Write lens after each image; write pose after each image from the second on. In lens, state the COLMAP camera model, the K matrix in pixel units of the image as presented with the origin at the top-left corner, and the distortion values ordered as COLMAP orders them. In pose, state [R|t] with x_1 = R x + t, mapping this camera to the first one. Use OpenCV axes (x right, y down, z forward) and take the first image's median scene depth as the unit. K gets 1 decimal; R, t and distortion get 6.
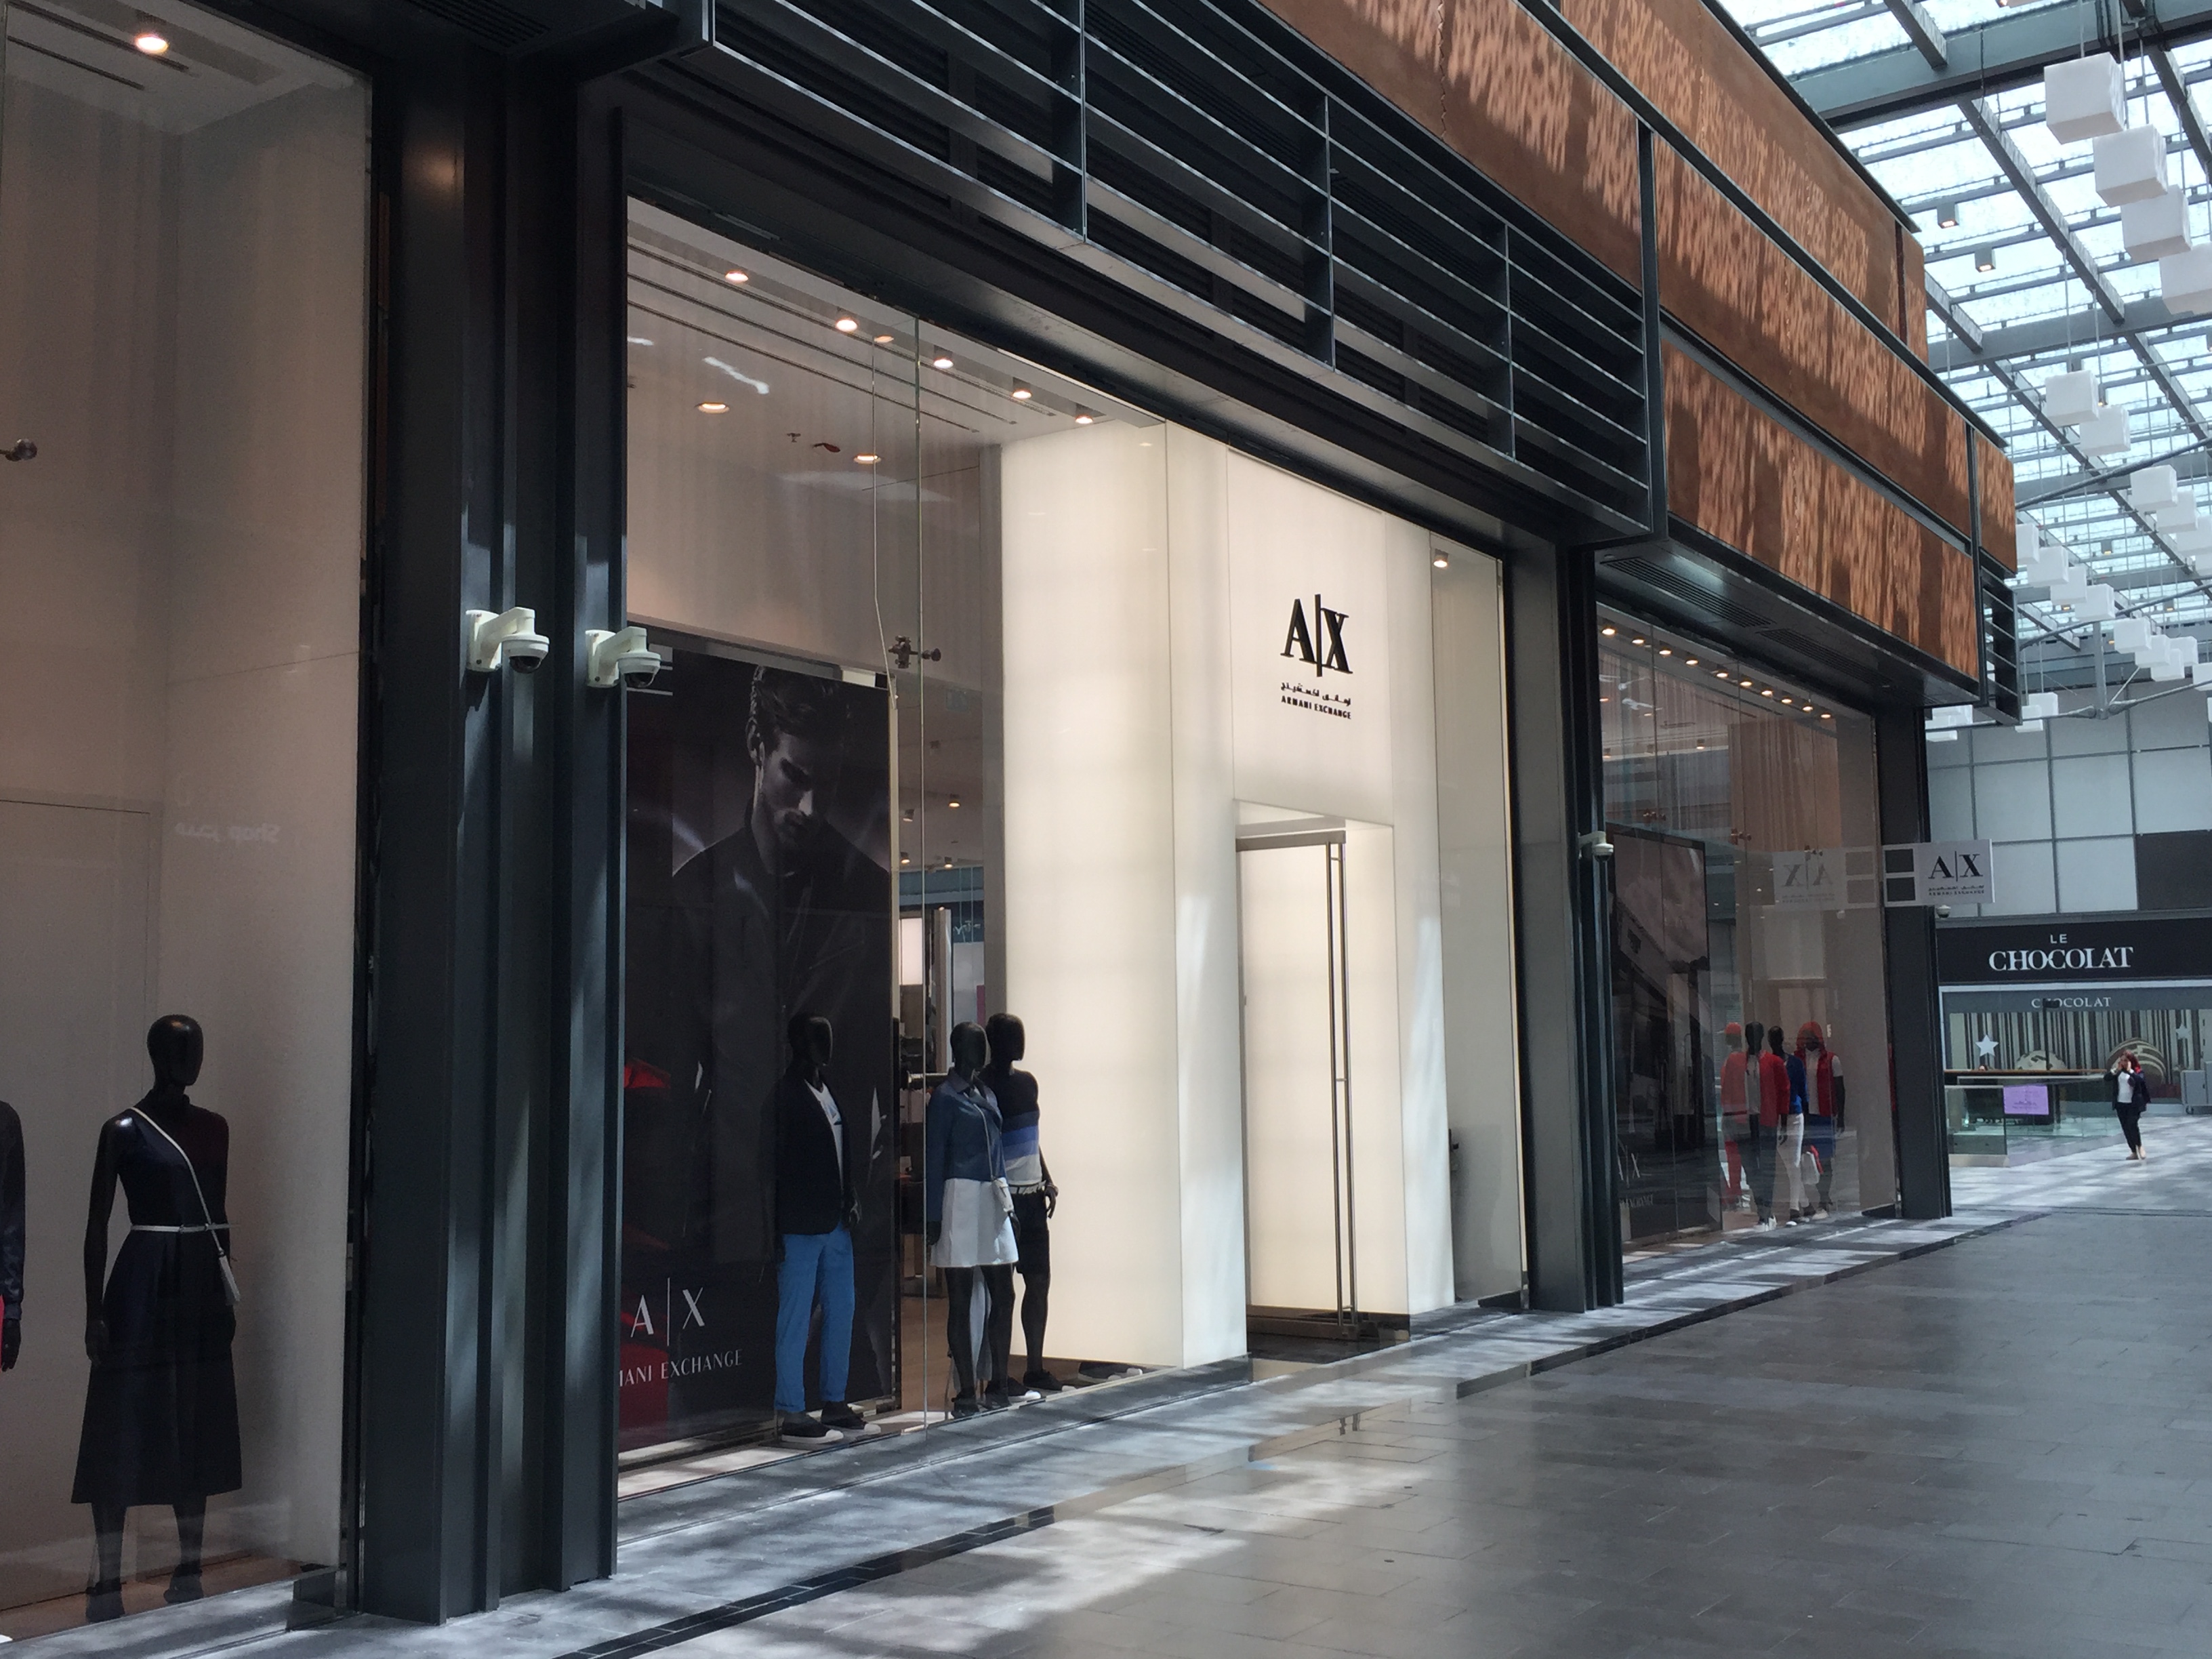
lens RADIAL K [[2195.7, 0, 1108.3], [0, 2195.7, 828.7], [0, 0, 1]] dist [0.032134, 0.000000]
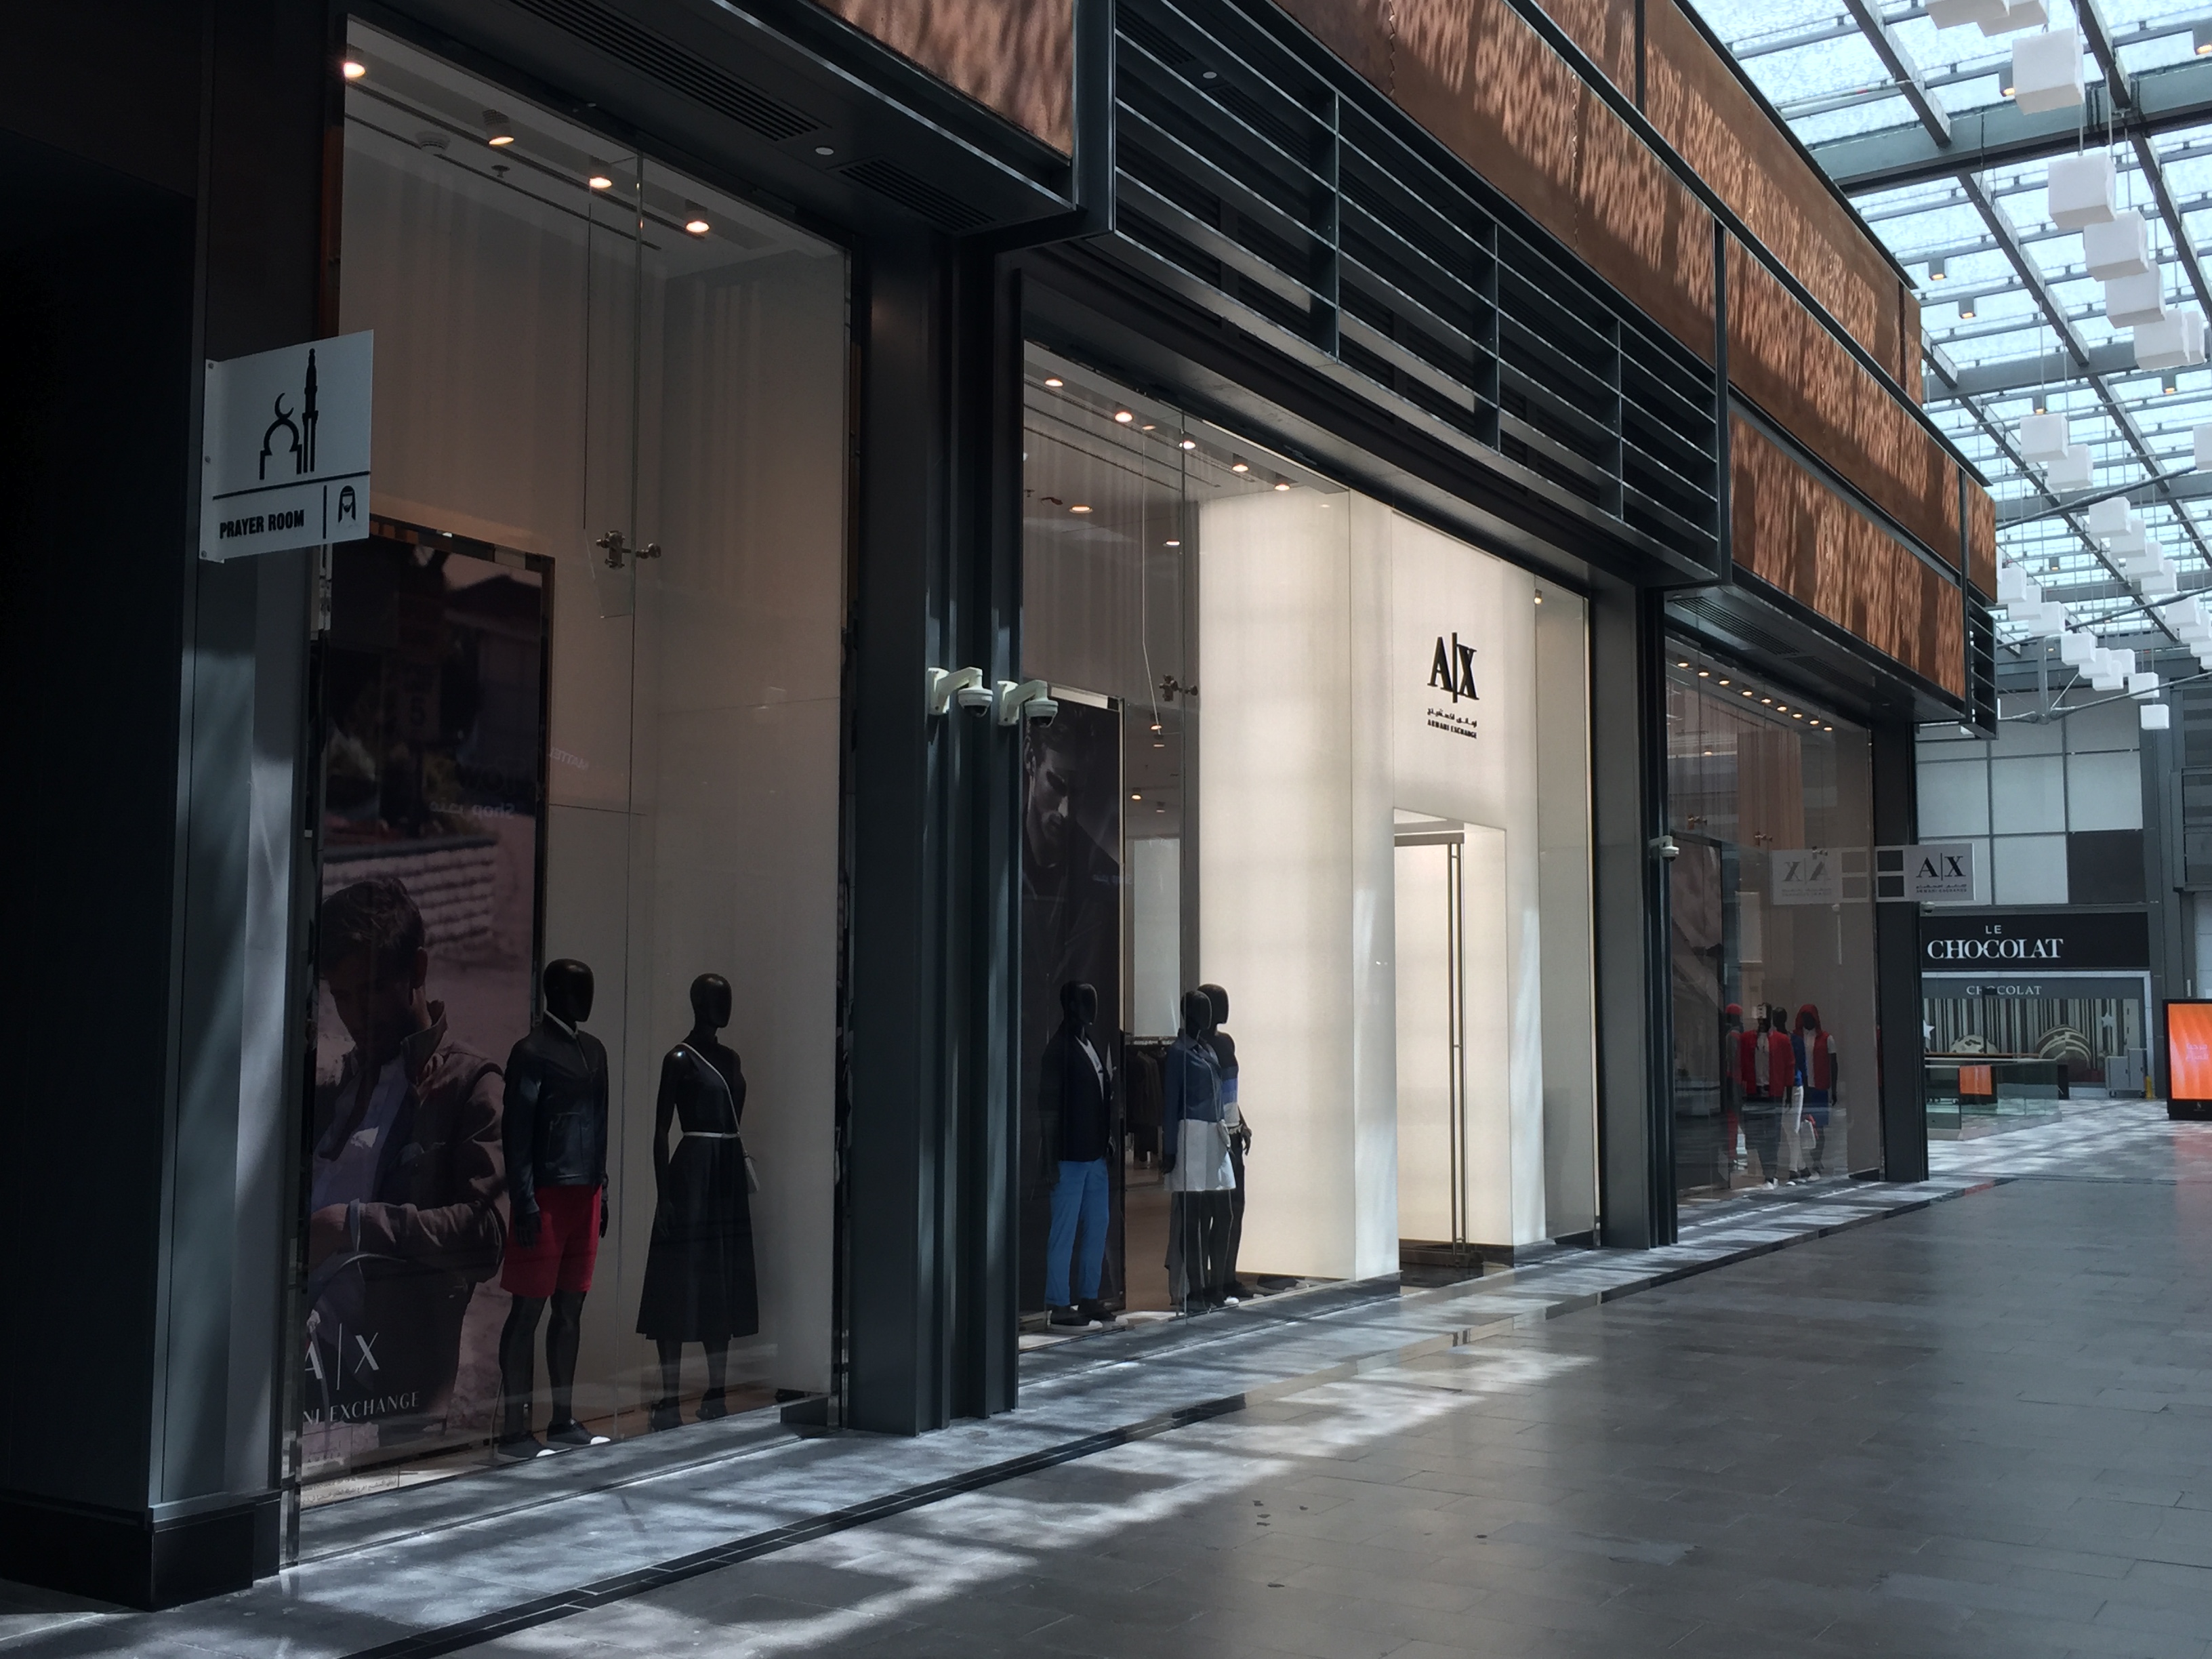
lens RADIAL K [[2195.7, 0, 1101.9], [0, 2195.7, 823.4], [0, 0, 1]] dist [0.032134, 0.000000]
pose [[0.999260, 0.022310, 0.031320, -0.127736], [-0.022675, 0.999678, 0.011354, -0.013716], [-0.031057, -0.012056, 0.999445, -0.170270]]
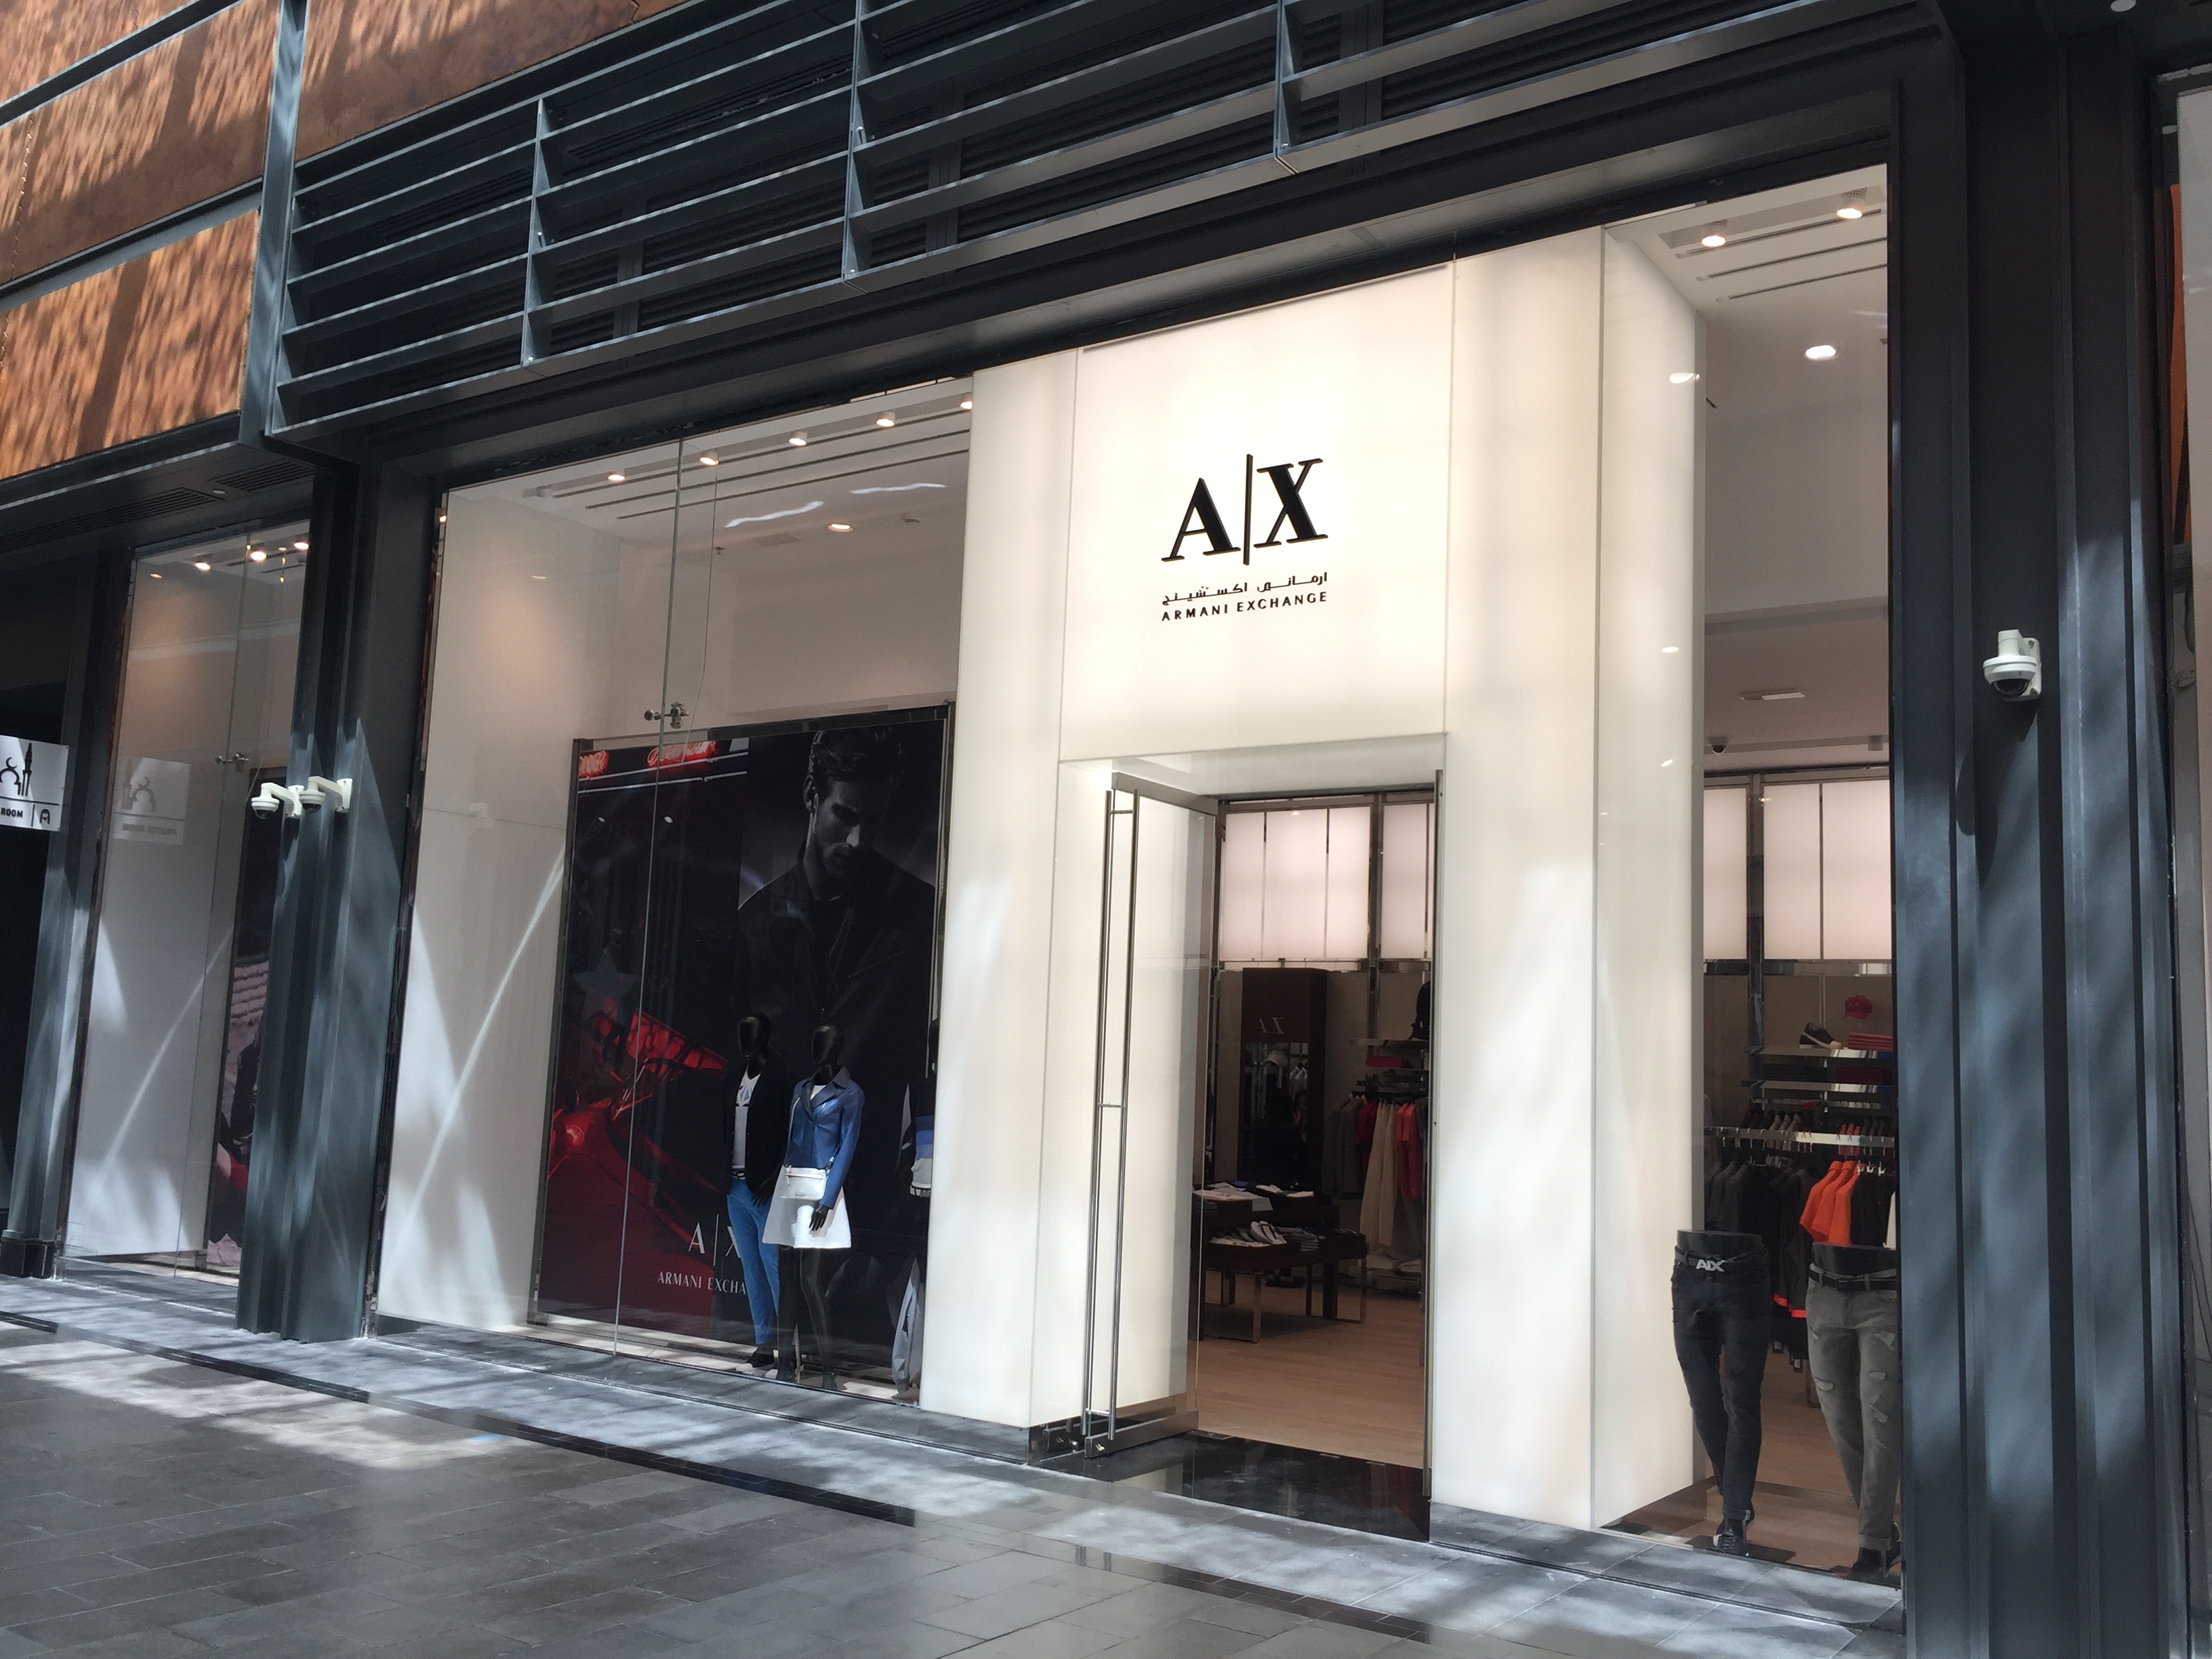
lens RADIAL K [[1914.3, 0, 1105.9], [0, 1914.3, 836.5], [0, 0, 1]] dist [0.036180, 0.003113]
pose [[-0.012337, -0.103596, -0.994543, 0.729667], [0.066186, 0.992353, -0.104189, 0.086329], [0.997731, -0.067110, -0.005386, 0.945727]]
